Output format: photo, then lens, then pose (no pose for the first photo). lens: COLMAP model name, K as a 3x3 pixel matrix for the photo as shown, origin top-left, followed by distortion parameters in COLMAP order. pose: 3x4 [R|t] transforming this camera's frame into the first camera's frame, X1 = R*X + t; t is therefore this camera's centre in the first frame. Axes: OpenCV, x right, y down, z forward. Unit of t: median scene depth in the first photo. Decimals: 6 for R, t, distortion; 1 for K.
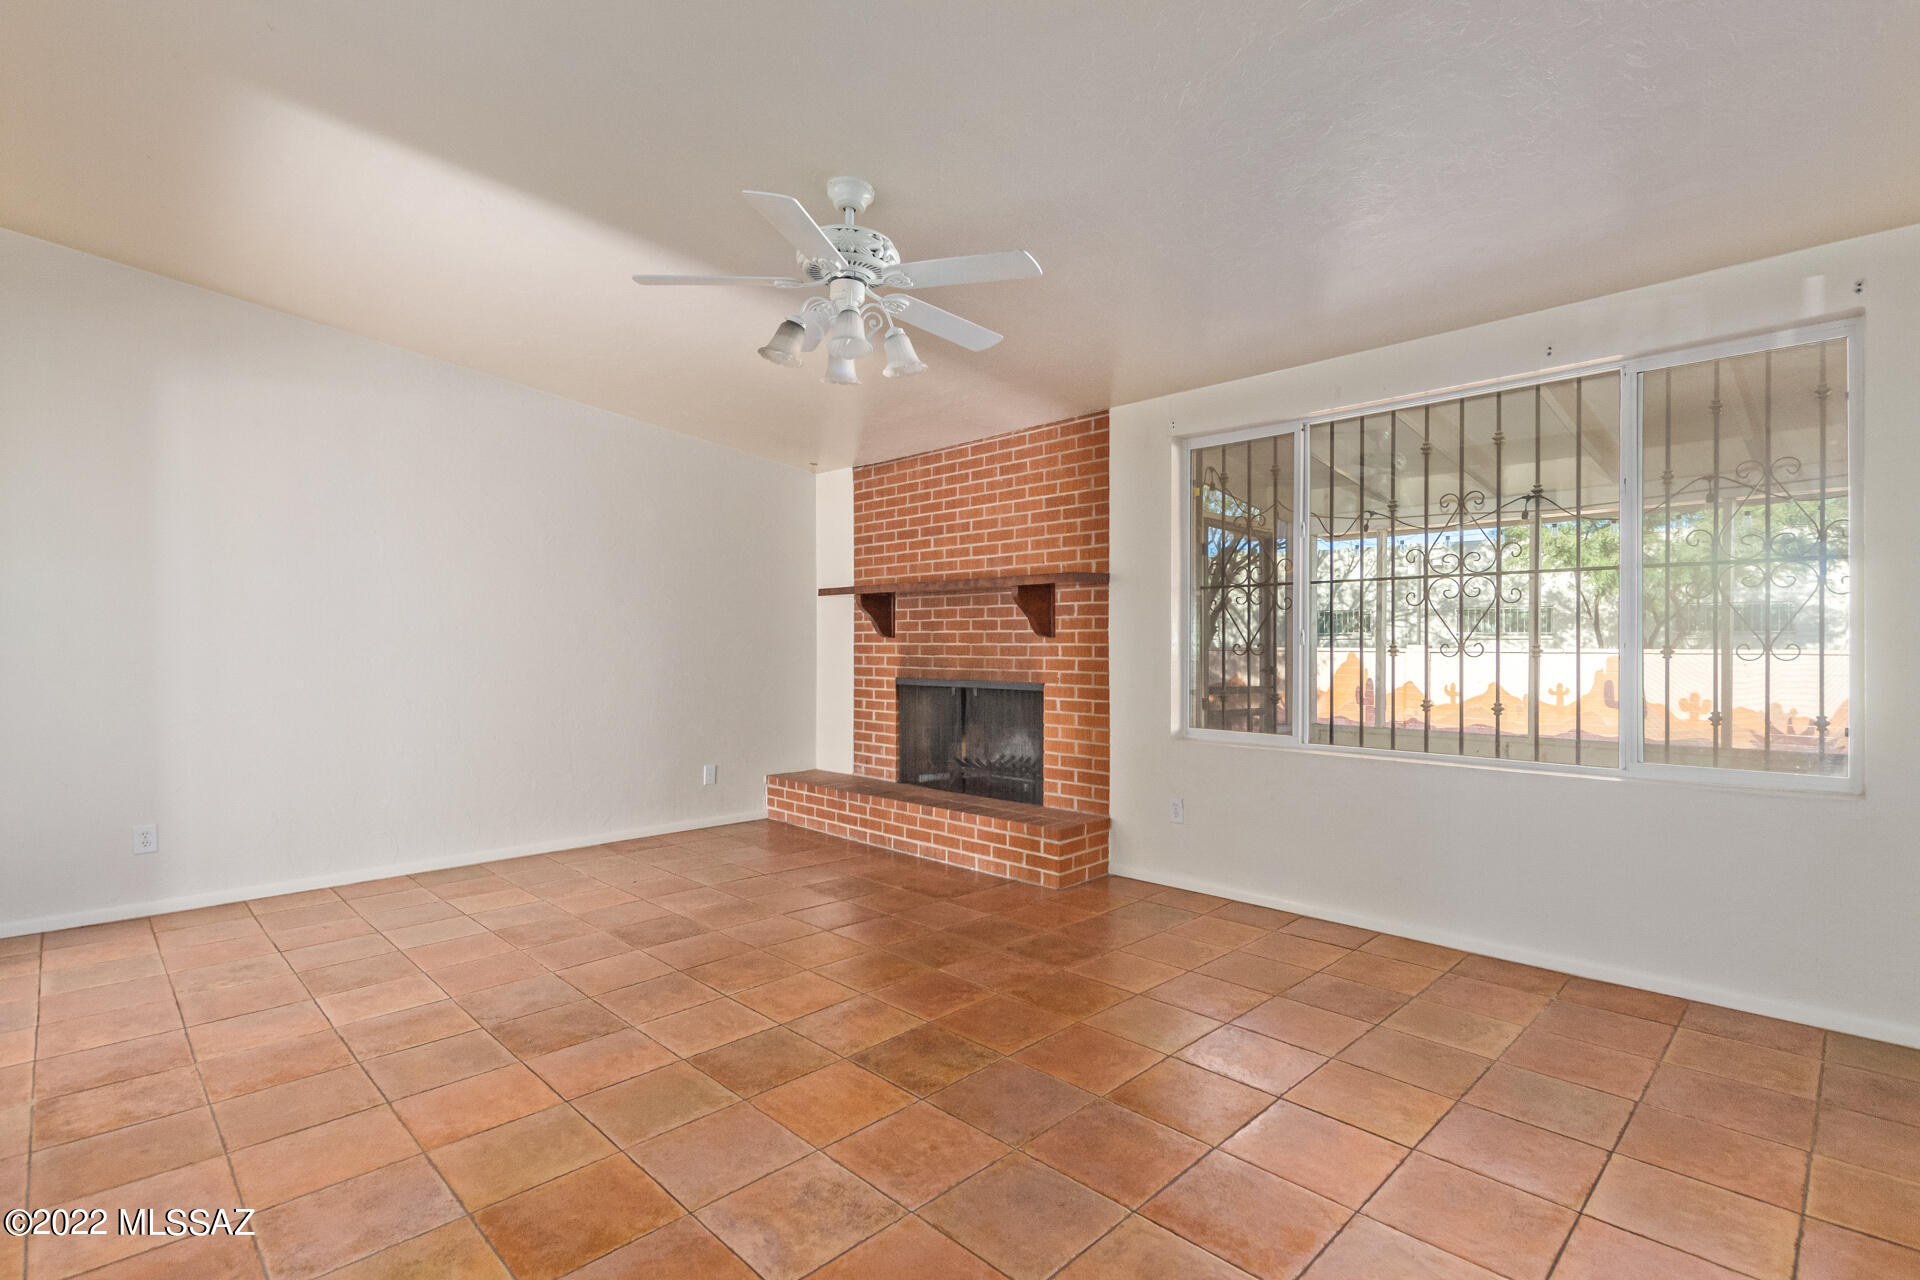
lens RADIAL K [[912.0, 0, 964.9], [0, 912.0, 641.5], [0, 0, 1]] dist [0.002528, -0.000239]
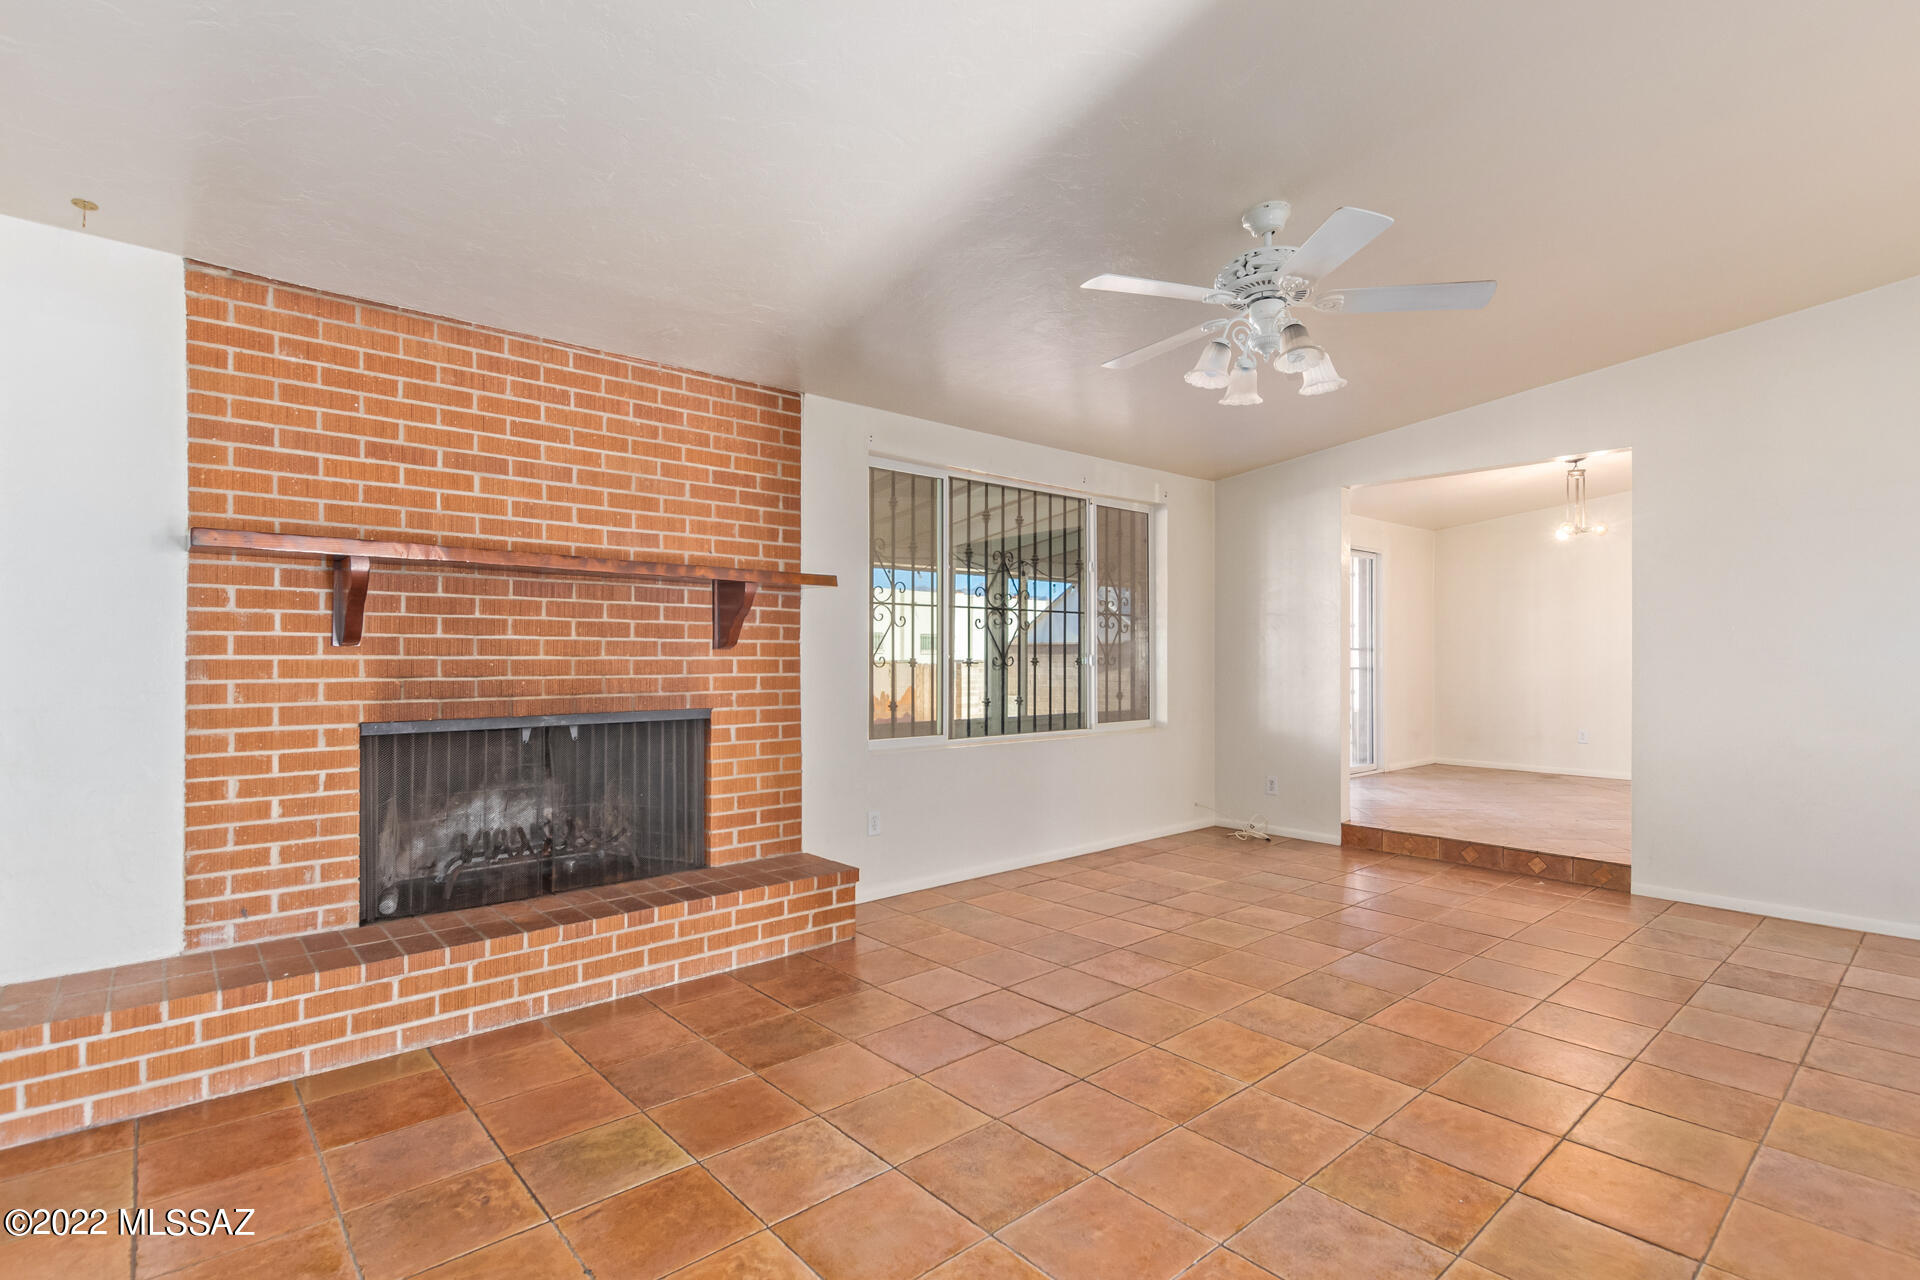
lens RADIAL K [[912.0, 0, 964.4], [0, 912.0, 649.8], [0, 0, 1]] dist [0.002528, -0.000239]
pose [[0.055461, 0.005401, 0.998446, -0.681040], [-0.004135, 0.999978, -0.005179, -0.000692], [-0.998452, -0.003841, 0.055482, 0.749909]]
